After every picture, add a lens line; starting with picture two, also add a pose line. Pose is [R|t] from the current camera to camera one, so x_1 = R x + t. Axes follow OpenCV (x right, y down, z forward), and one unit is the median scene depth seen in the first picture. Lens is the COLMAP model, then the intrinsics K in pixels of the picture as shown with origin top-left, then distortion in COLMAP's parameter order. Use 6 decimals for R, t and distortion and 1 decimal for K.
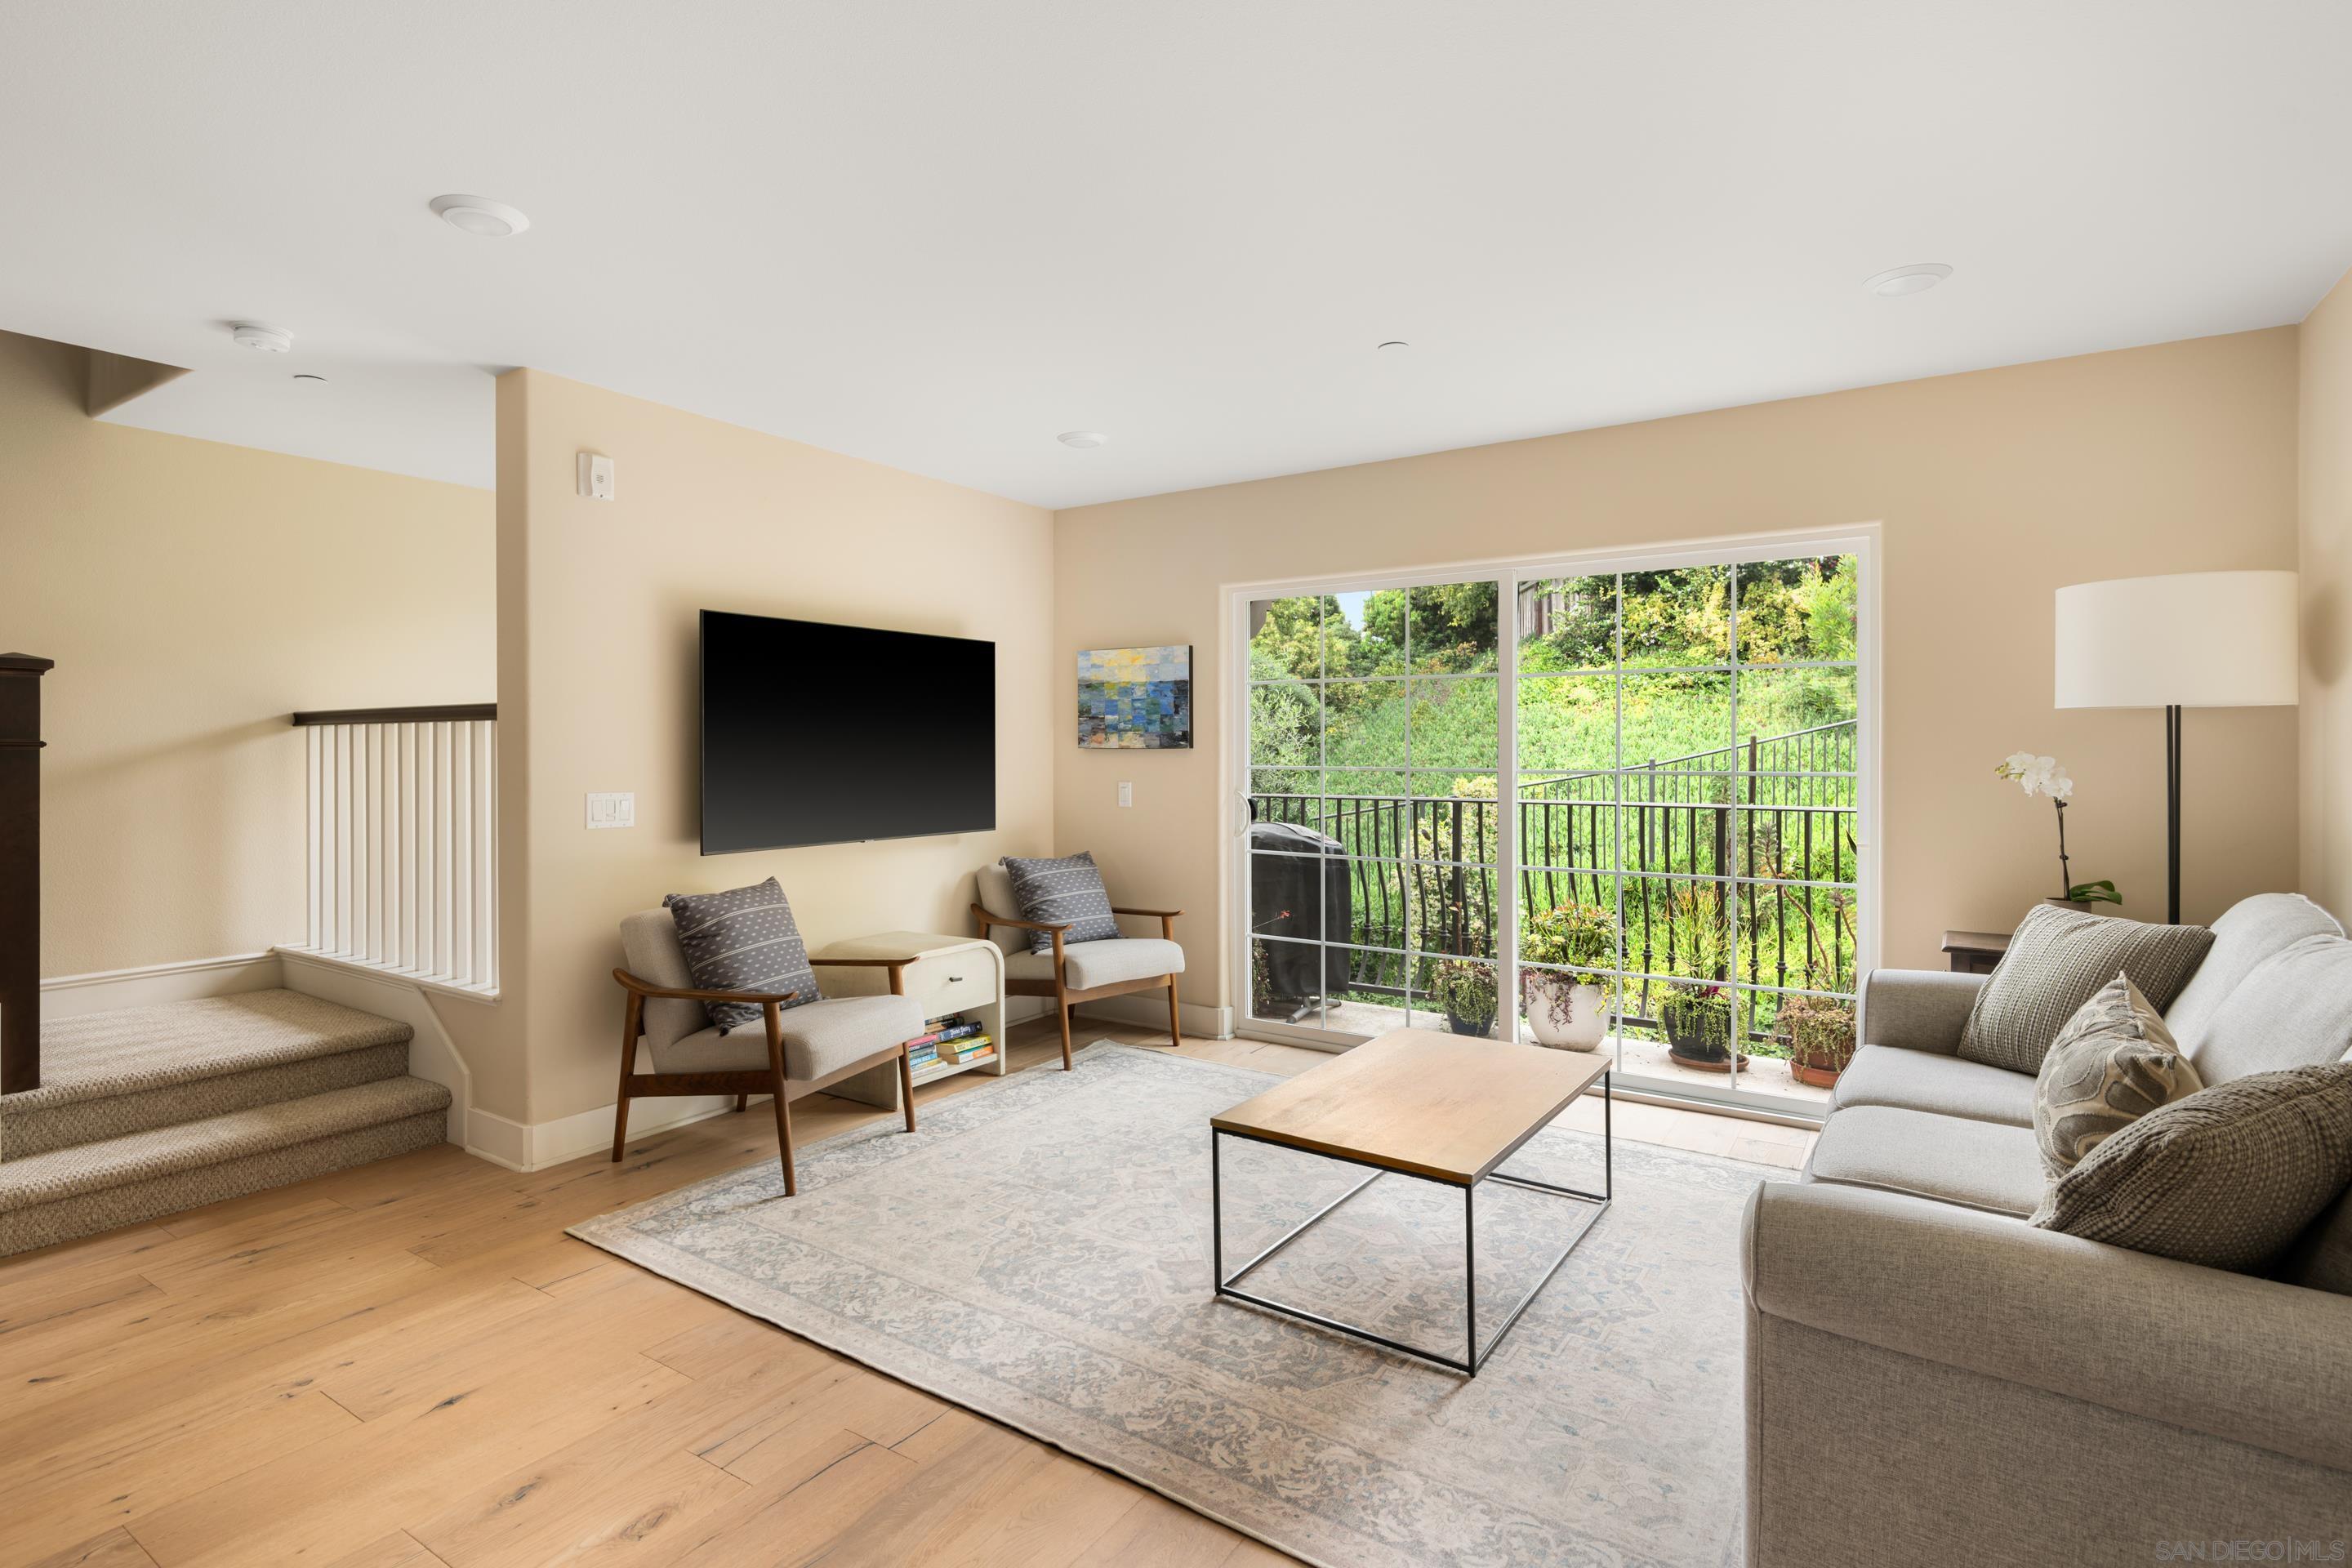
lens RADIAL K [[1163.3, 0, 1124.2], [0, 1163.3, 753.2], [0, 0, 1]] dist [0.036465, -0.023480]
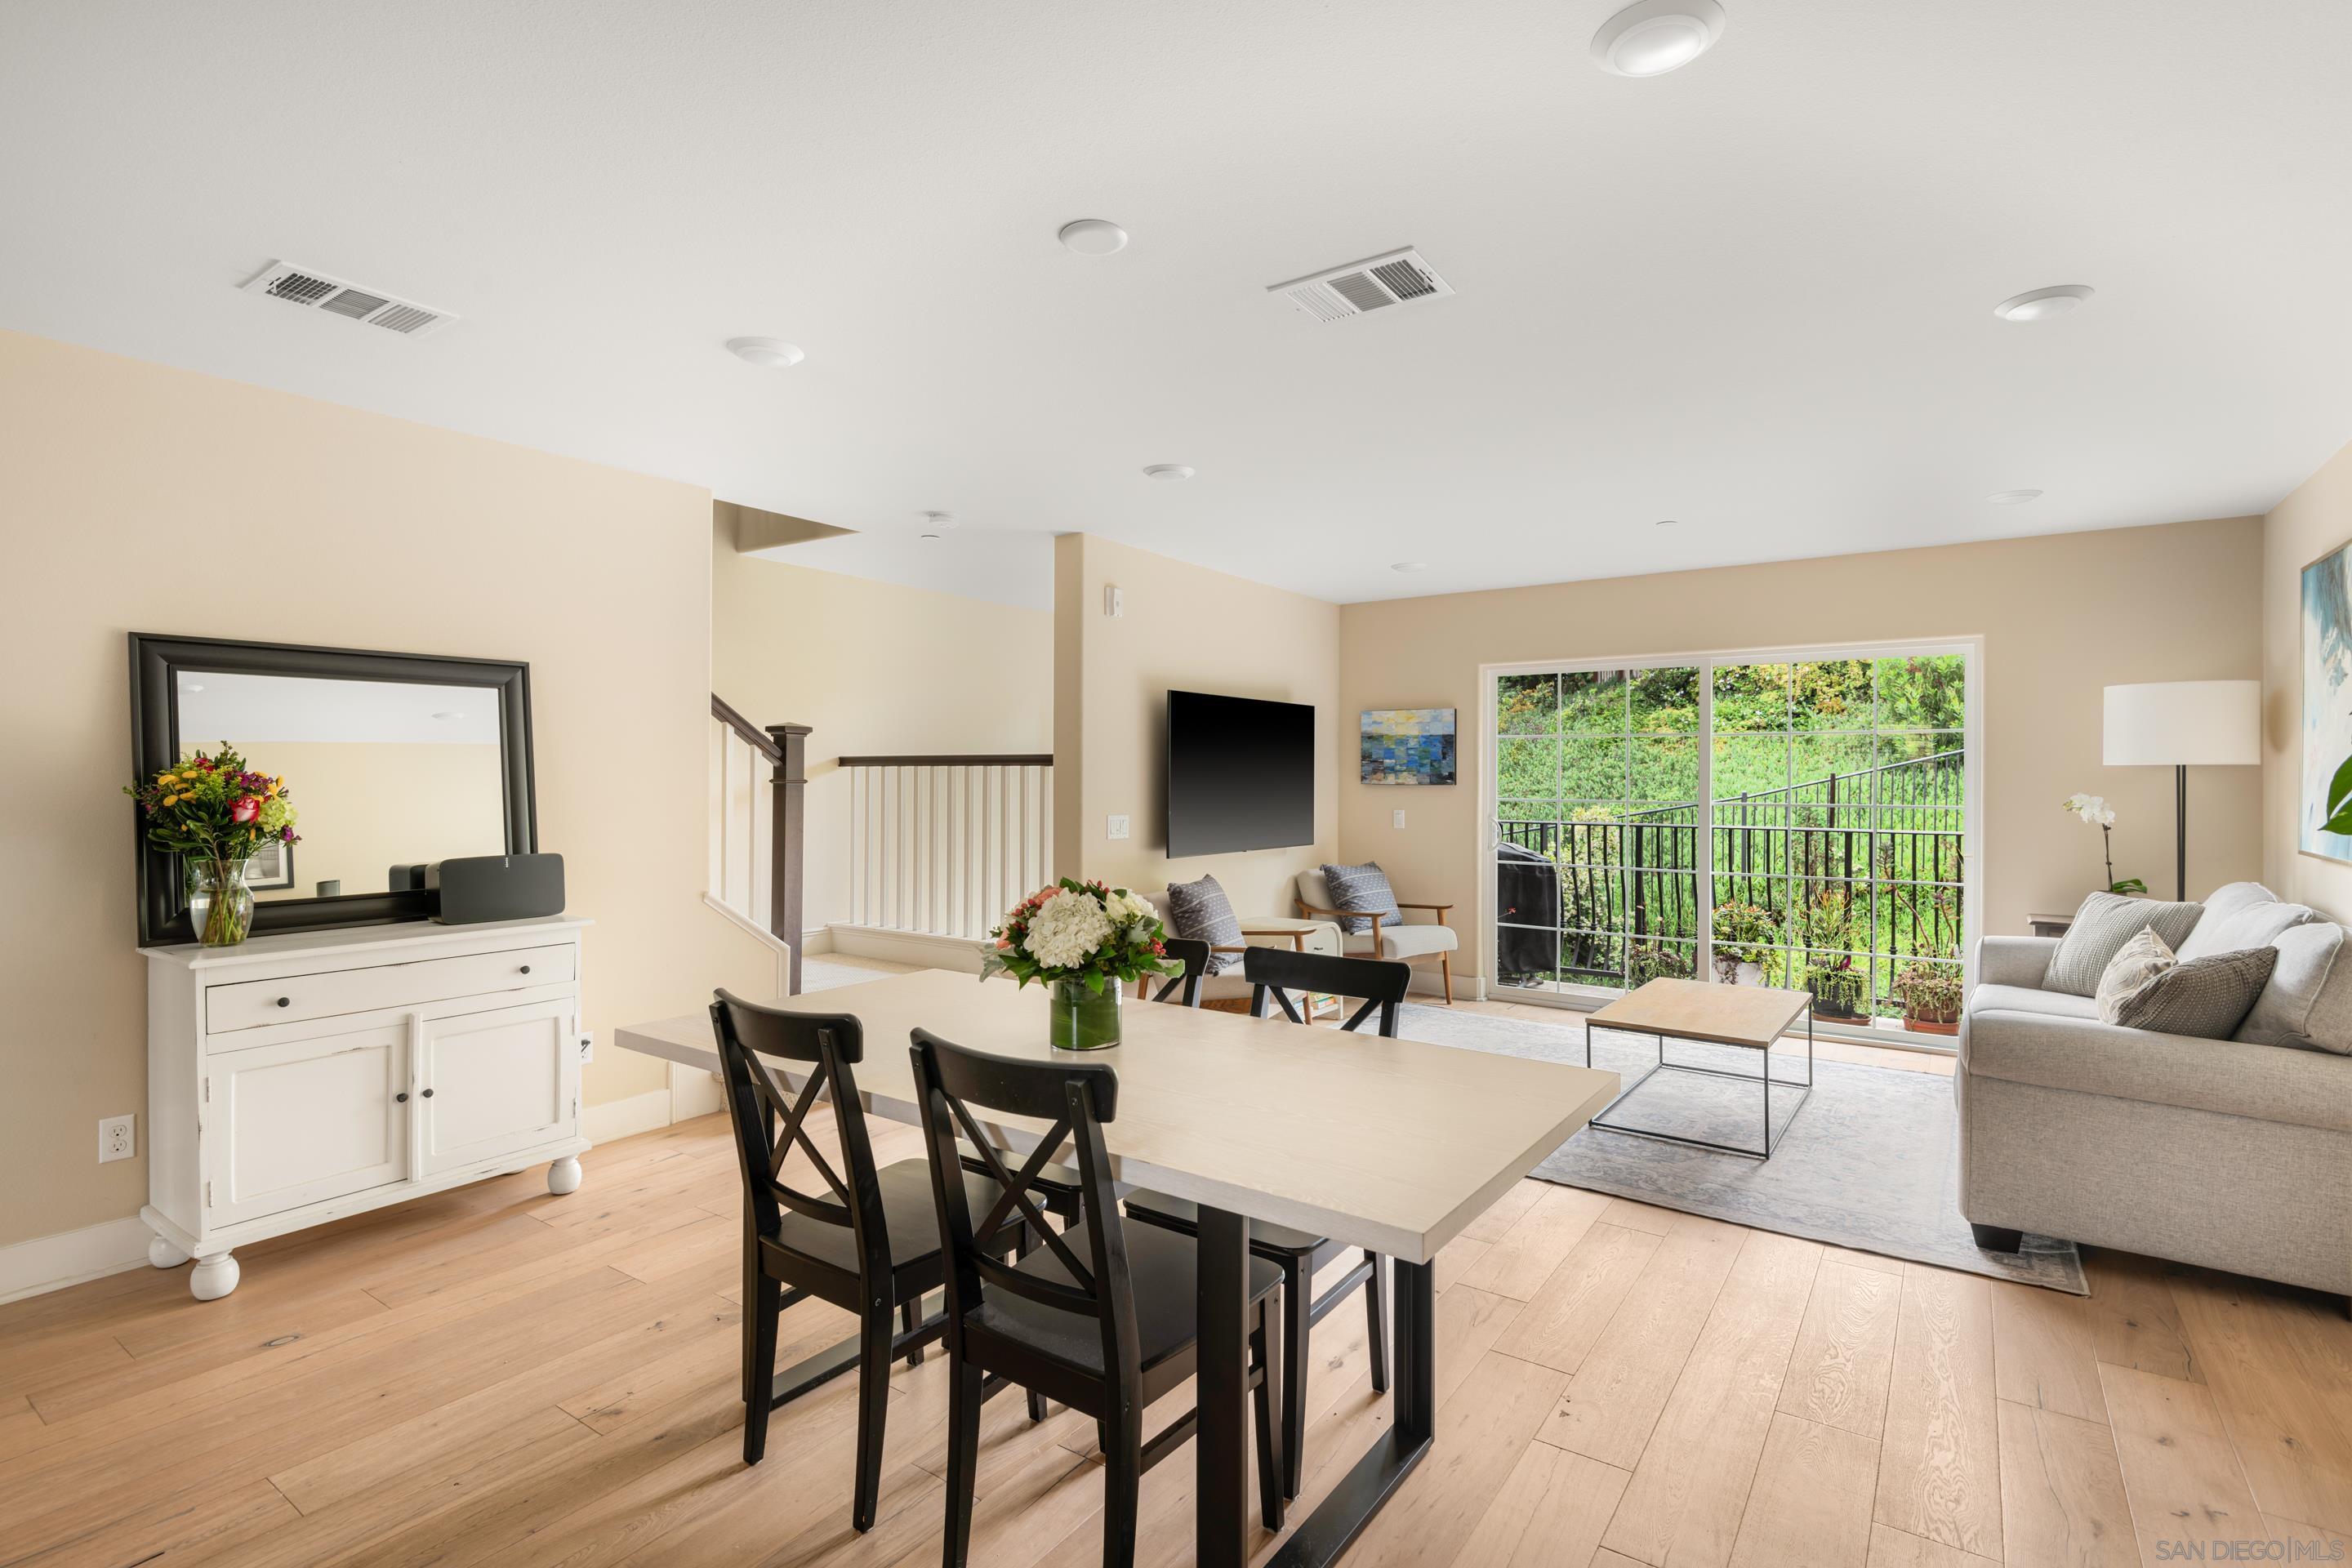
lens RADIAL K [[1114.4, 0, 1187.7], [0, 1114.4, 775.2], [0, 0, 1]] dist [0.030470, -0.021206]
pose [[0.999982, 0.005824, -0.001039, -0.340526], [-0.005829, 0.999969, -0.005306, -0.009193], [0.001008, 0.005312, 0.999985, -0.396568]]
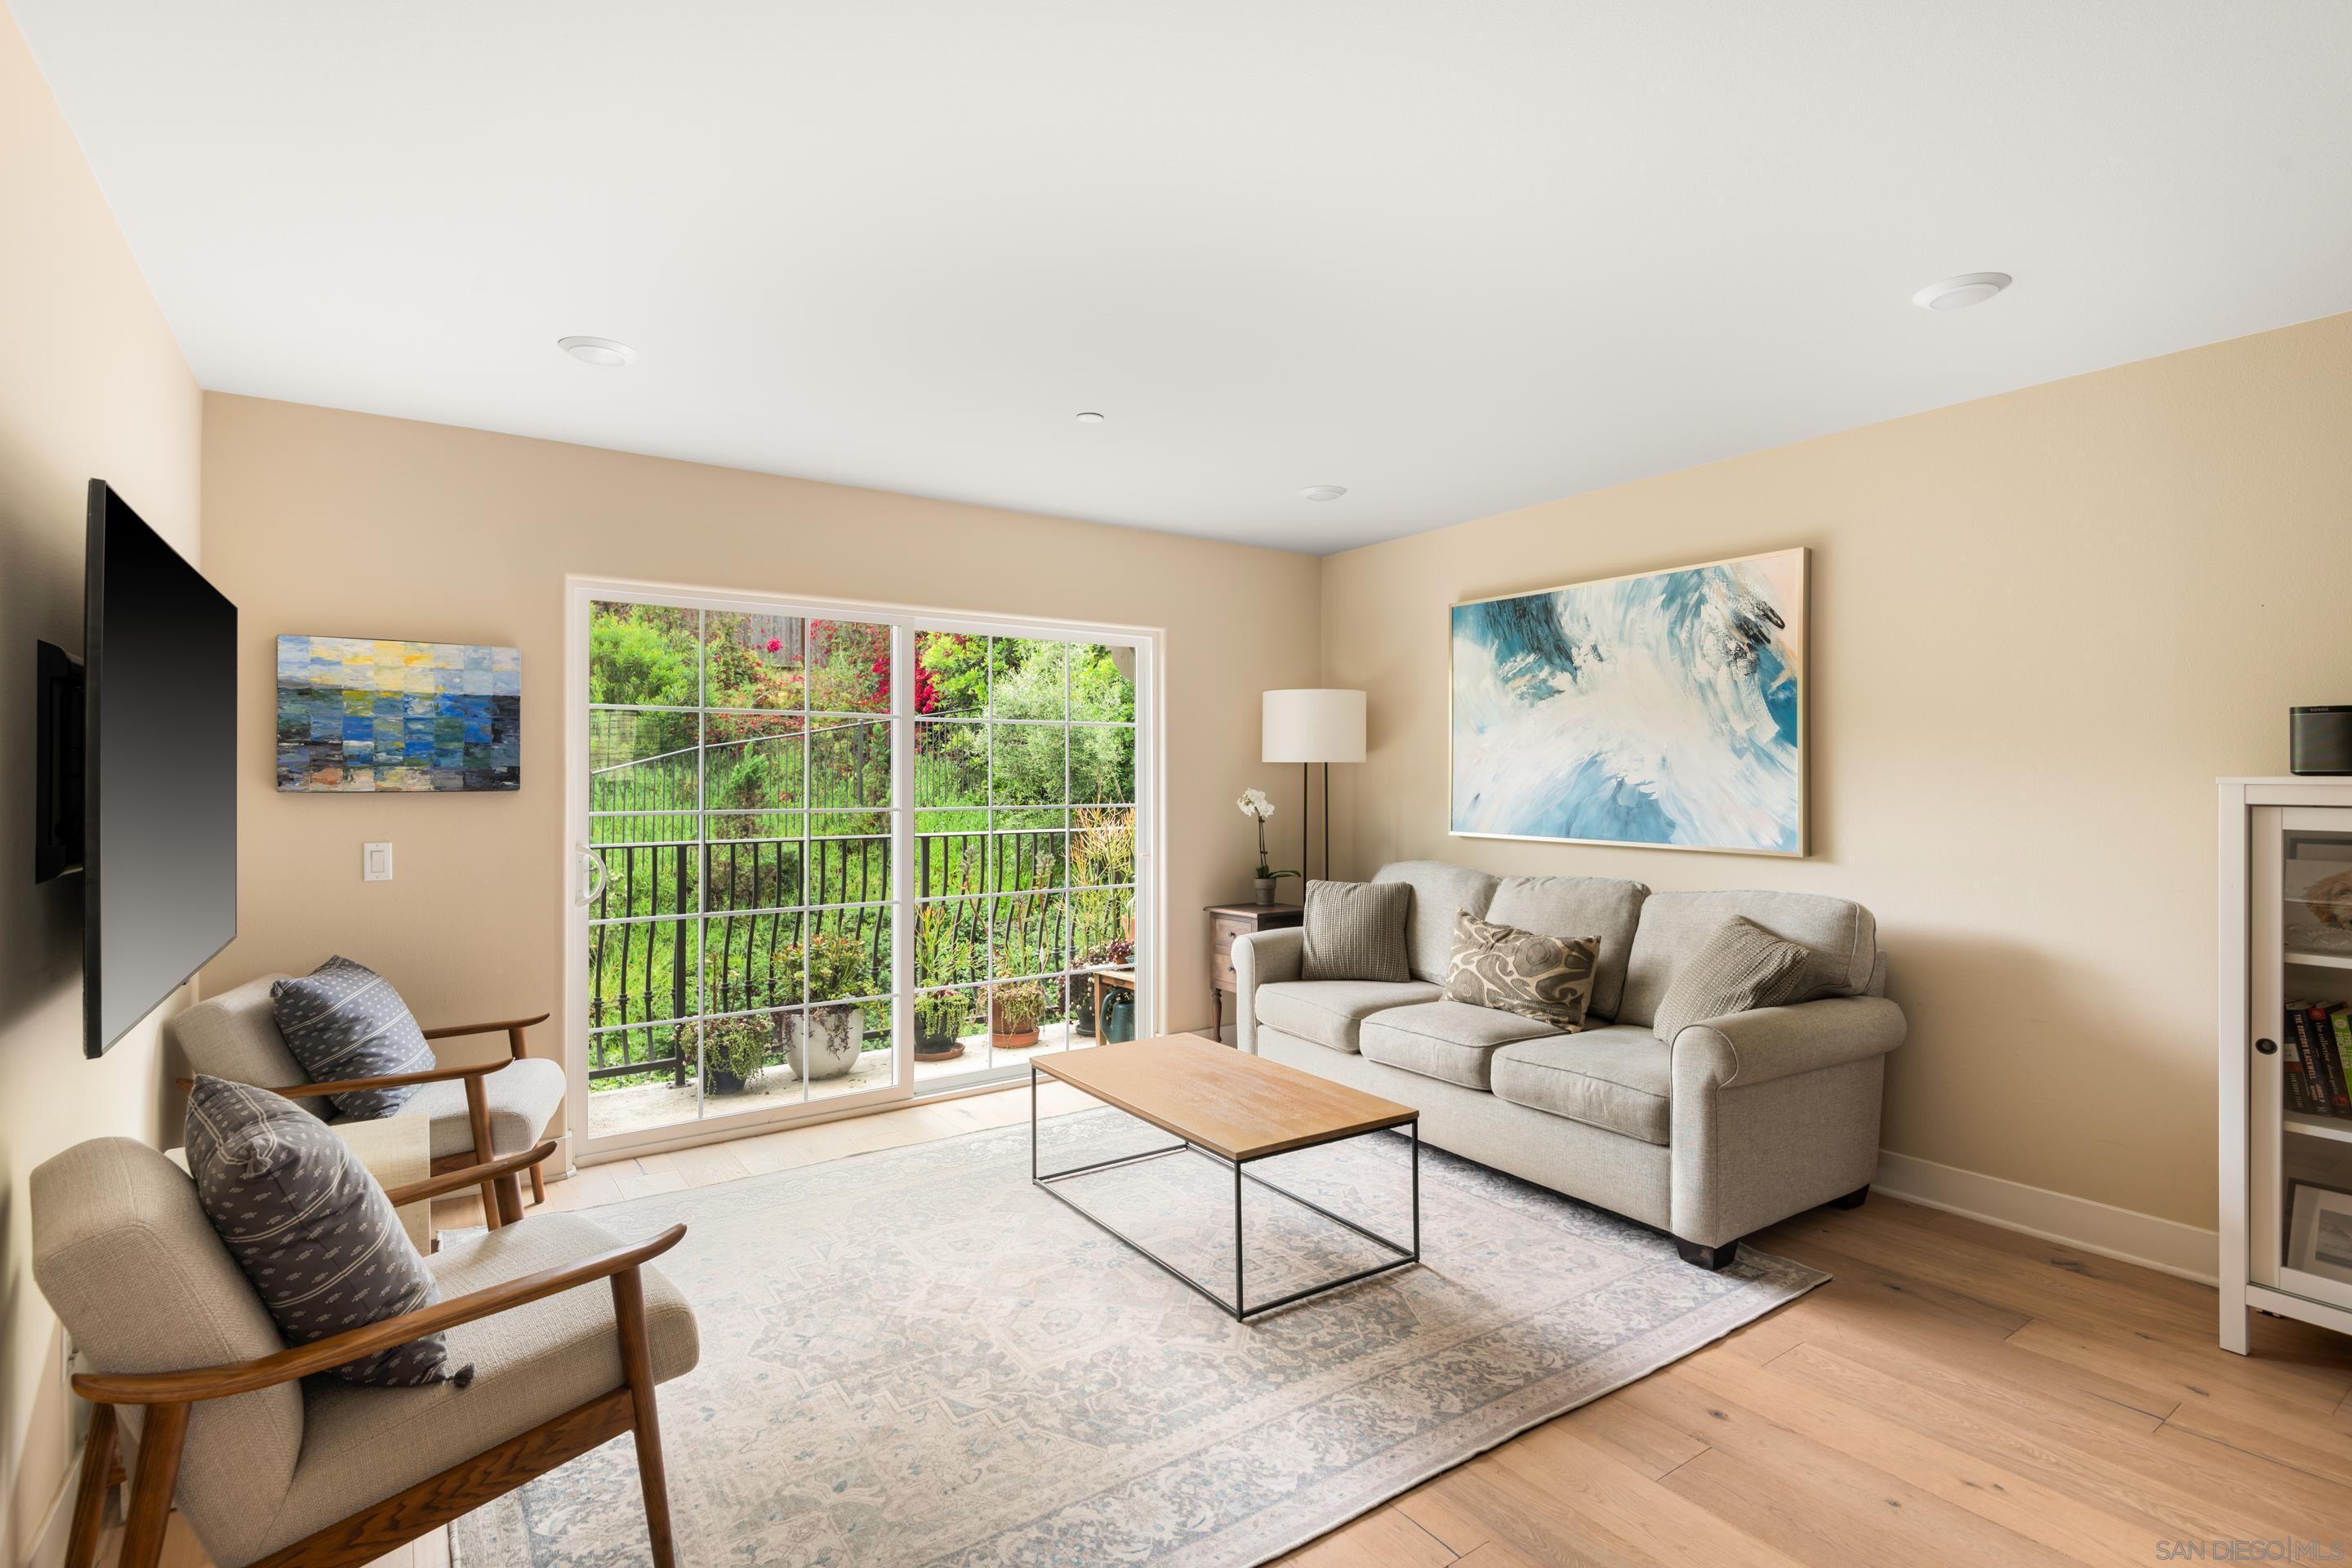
lens RADIAL K [[1114.4, 0, 1187.7], [0, 1114.4, 775.2], [0, 0, 1]] dist [0.030470, -0.021206]
pose [[0.351879, 0.002403, 0.936042, -0.614263], [0.004858, 0.999979, -0.004393, -0.011657], [-0.936033, 0.006093, 0.351860, 0.491840]]
